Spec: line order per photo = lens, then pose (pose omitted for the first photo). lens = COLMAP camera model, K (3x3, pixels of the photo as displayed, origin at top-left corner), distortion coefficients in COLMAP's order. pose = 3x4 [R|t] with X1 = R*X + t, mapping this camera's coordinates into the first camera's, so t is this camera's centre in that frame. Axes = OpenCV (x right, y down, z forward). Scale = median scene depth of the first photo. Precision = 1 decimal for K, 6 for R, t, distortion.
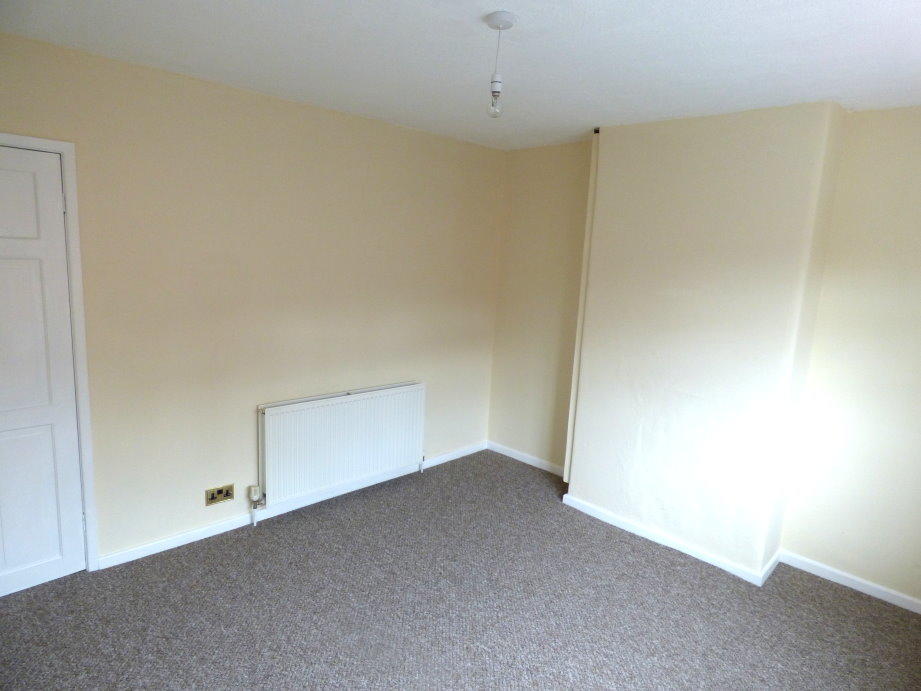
lens RADIAL K [[560.4, 0, 460.5], [0, 560.4, 345.5], [0, 0, 1]] dist [-0.017913, 0.002532]
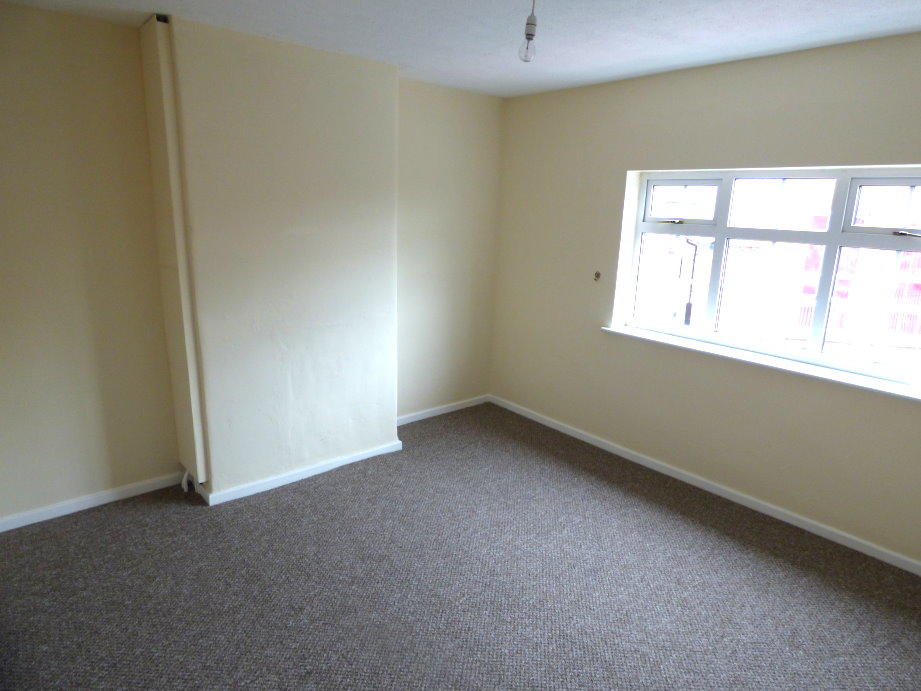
lens RADIAL K [[564.2, 0, 460.5], [0, 564.2, 345.5], [0, 0, 1]] dist [0.027257, 0.001200]
pose [[0.090097, -0.289443, 0.952946, -0.618053], [0.147456, 0.950168, 0.274658, -0.139157], [-0.984956, 0.115772, 0.128287, 0.626611]]
